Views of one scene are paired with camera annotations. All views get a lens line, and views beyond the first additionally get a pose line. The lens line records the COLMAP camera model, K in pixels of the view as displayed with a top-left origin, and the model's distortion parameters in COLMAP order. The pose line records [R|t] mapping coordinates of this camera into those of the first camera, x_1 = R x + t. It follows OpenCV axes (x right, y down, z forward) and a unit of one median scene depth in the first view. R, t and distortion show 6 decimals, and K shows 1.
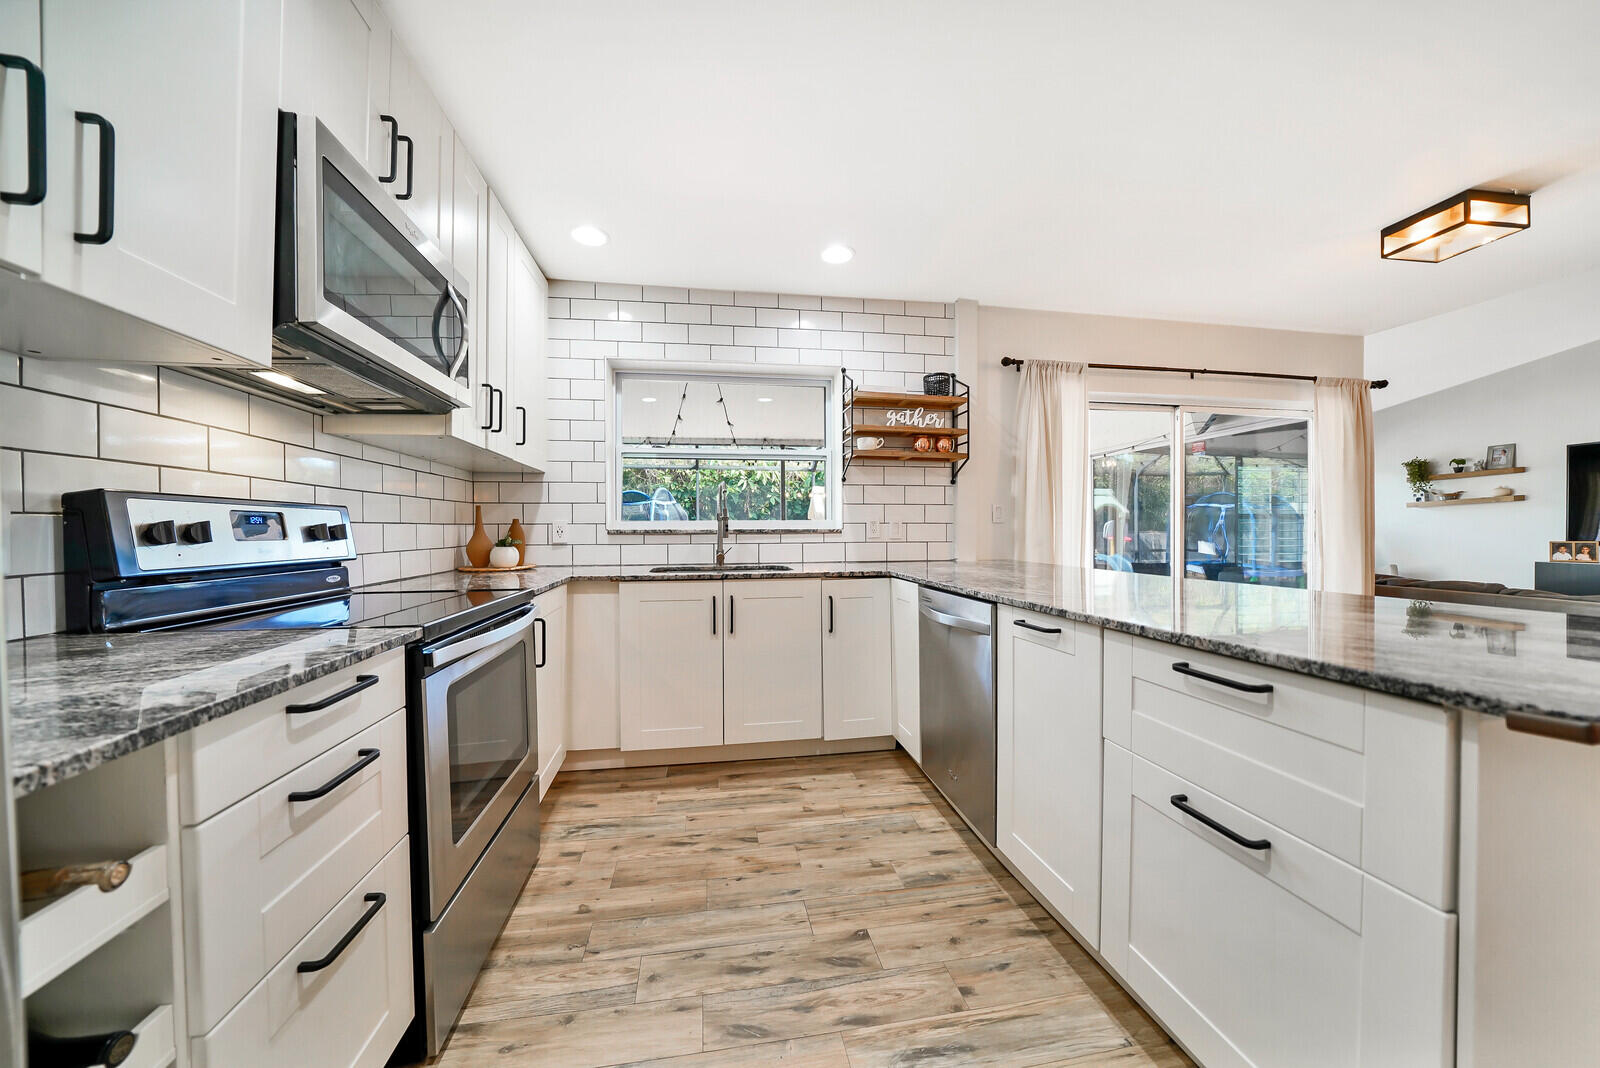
lens RADIAL K [[553.6, 0, 806.0], [0, 553.6, 534.8], [0, 0, 1]] dist [-0.024423, -0.000192]
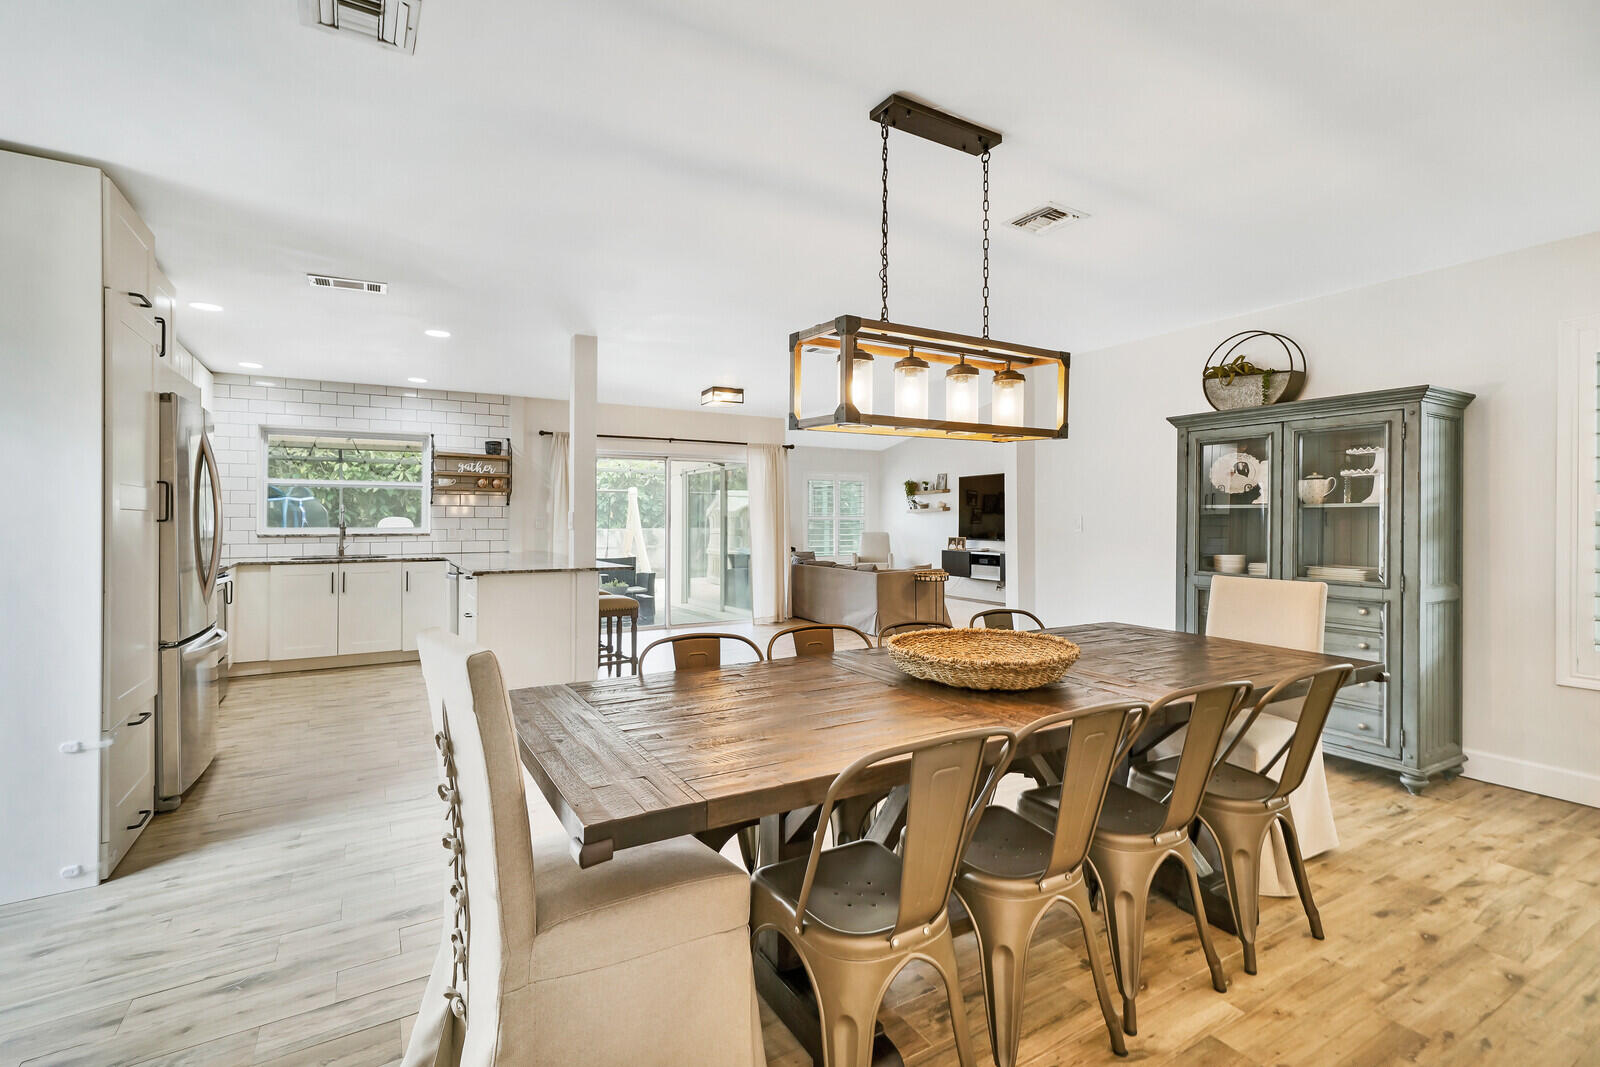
lens RADIAL K [[699.3, 0, 781.8], [0, 699.3, 512.9], [0, 0, 1]] dist [-0.000508, 0.002595]
pose [[0.938334, 0.006941, 0.345662, 0.330729], [0.000214, 0.999787, -0.020658, -0.027955], [-0.345731, 0.019458, 0.938132, -1.305972]]
